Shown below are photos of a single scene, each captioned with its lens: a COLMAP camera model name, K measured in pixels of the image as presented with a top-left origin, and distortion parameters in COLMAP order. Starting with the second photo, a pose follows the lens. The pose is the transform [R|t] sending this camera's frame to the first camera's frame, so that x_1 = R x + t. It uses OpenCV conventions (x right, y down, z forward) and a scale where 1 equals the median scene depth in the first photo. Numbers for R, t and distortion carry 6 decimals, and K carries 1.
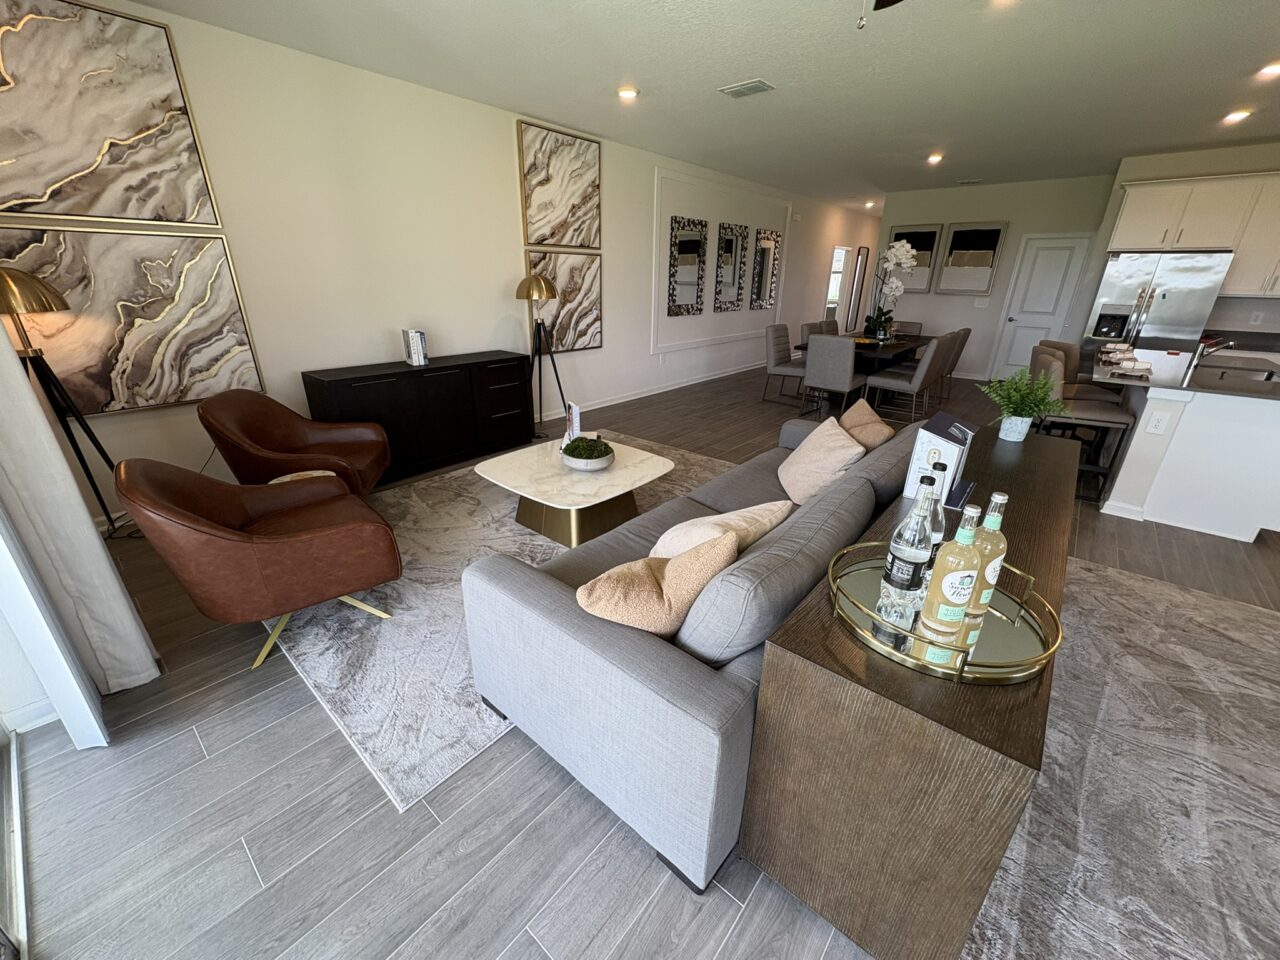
lens RADIAL K [[513.5, 0, 643.8], [0, 513.5, 481.8], [0, 0, 1]] dist [0.001754, 0.000344]
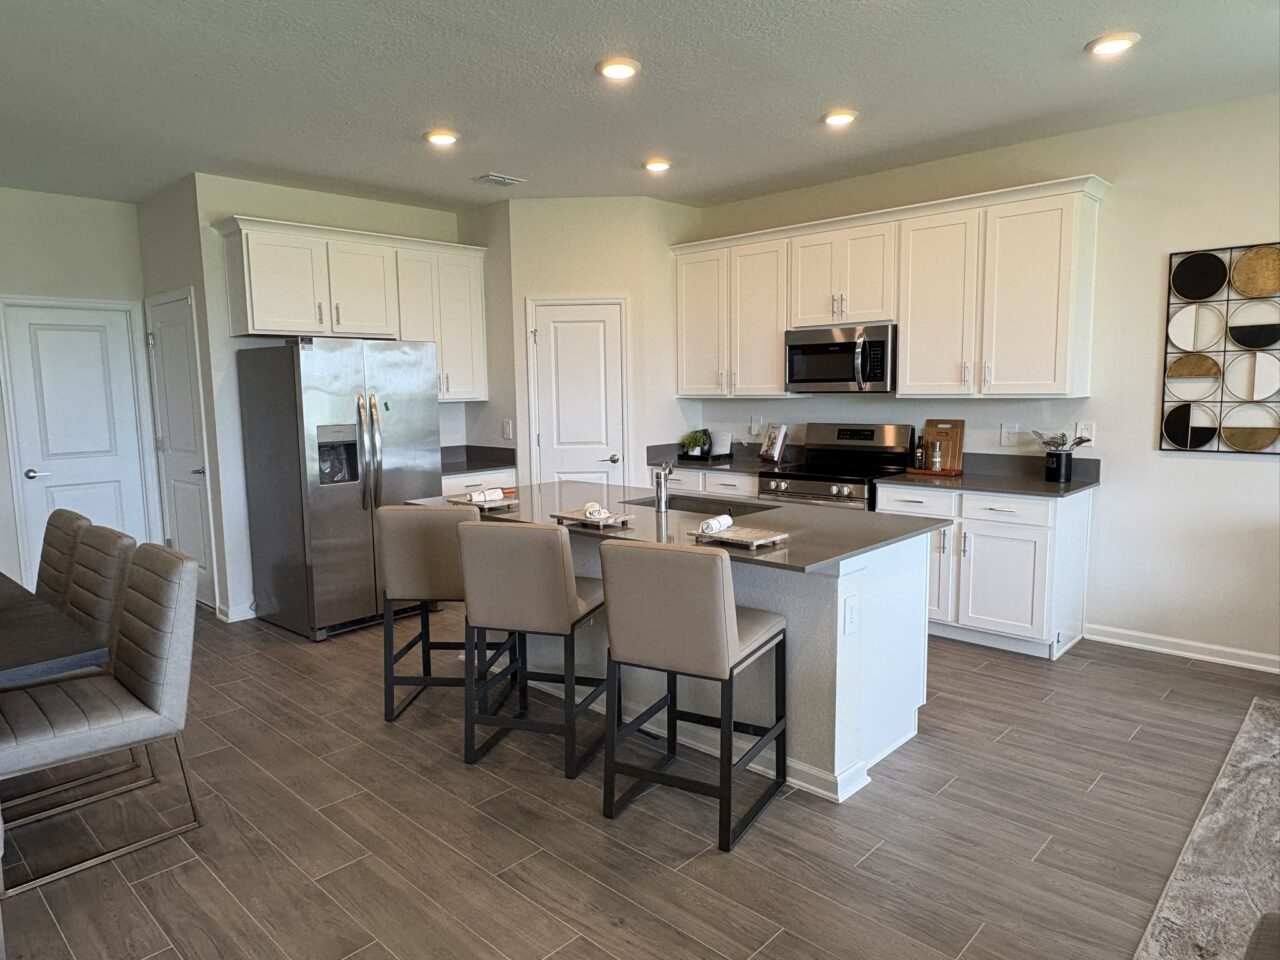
lens RADIAL K [[811.1, 0, 641.9], [0, 811.1, 476.3], [0, 0, 1]] dist [-0.001308, -0.000328]
pose [[0.050389, -0.137380, 0.989236, 0.078241], [0.393102, 0.913270, 0.106807, -0.264005], [-0.918113, 0.383489, 0.100023, 0.649480]]
